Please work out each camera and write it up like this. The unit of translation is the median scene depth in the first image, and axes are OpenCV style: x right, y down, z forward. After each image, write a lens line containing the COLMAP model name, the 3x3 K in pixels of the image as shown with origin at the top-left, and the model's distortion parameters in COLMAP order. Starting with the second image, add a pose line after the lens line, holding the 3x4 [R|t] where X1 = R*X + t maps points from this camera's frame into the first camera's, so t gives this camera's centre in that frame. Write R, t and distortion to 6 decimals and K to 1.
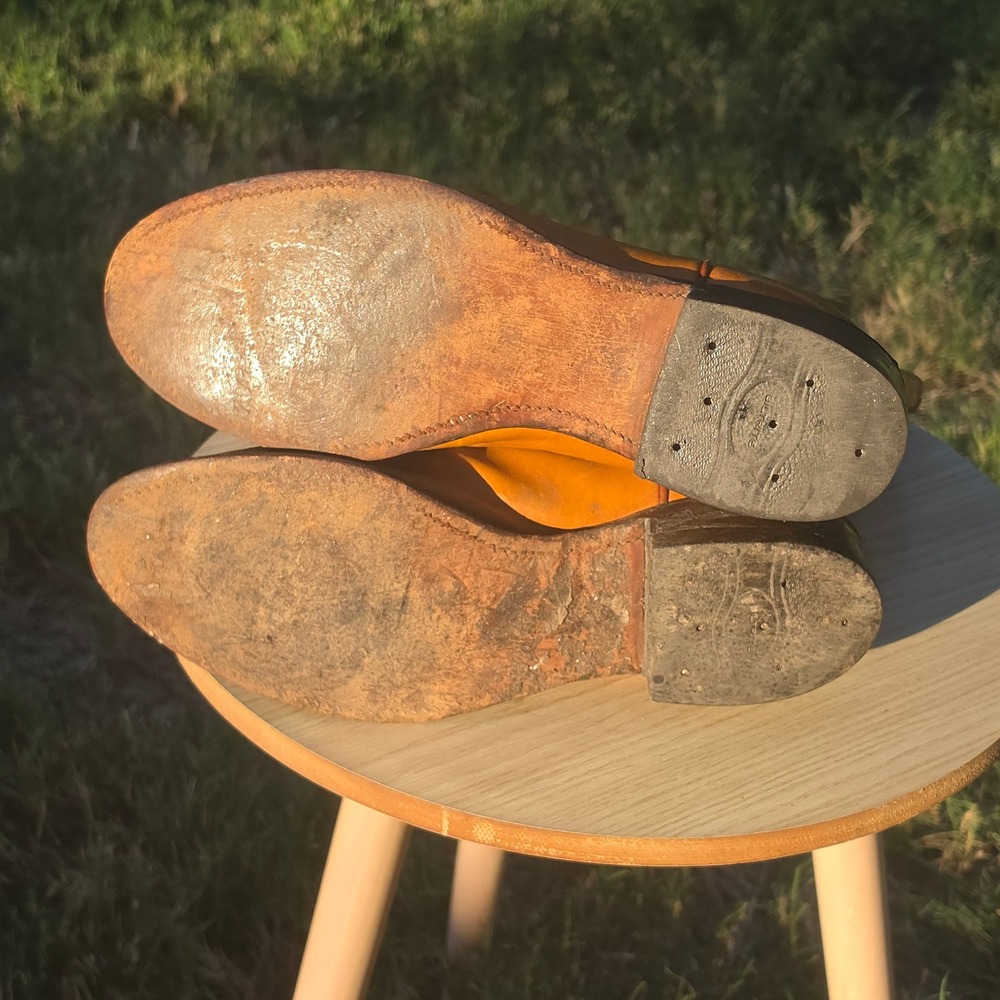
lens RADIAL K [[1860.9, 0, 500.0], [0, 1860.9, 500.0], [0, 0, 1]] dist [0.170063, -0.527562]
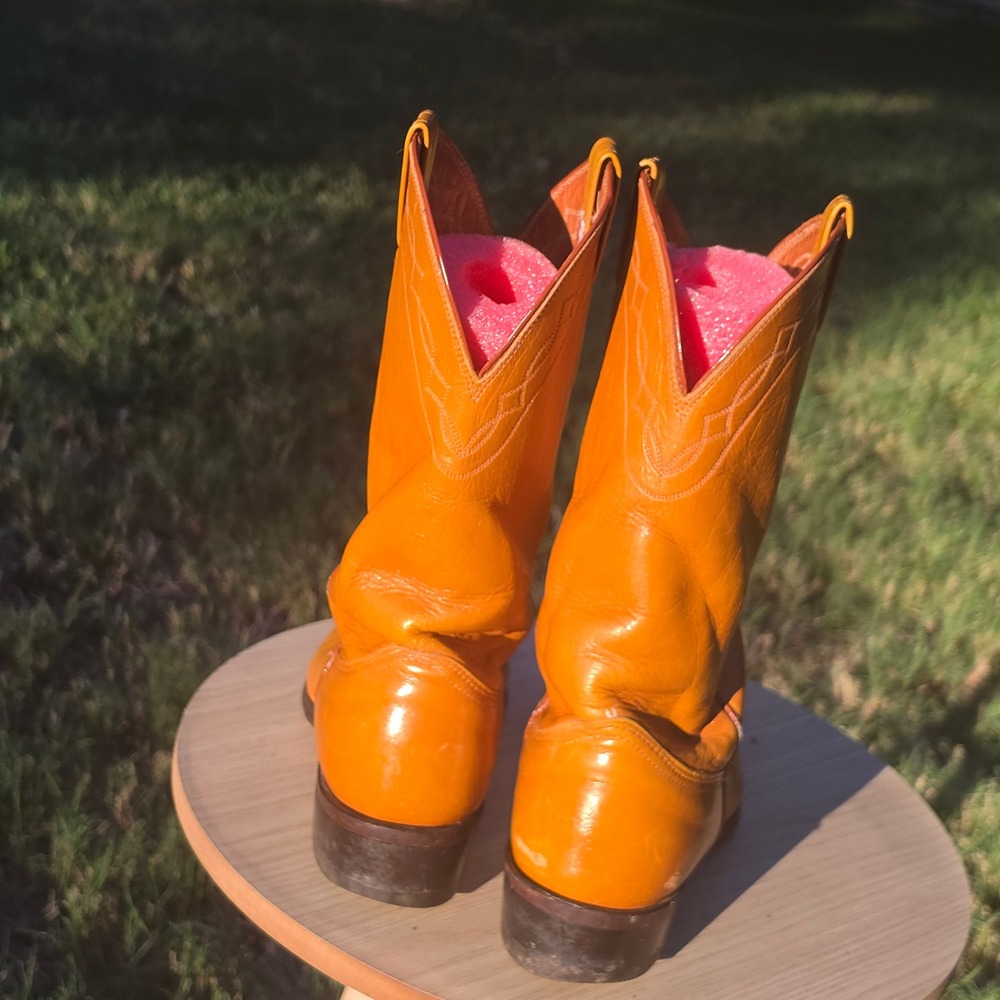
lens RADIAL K [[1850.8, 0, 479.5], [0, 1850.8, 511.8], [0, 0, 1]] dist [0.201915, -0.552935]
pose [[0.982574, 0.080899, 0.167346, -0.110206], [-0.052693, 0.984616, -0.166598, 0.024788], [-0.178249, 0.154877, 0.971720, -0.052148]]
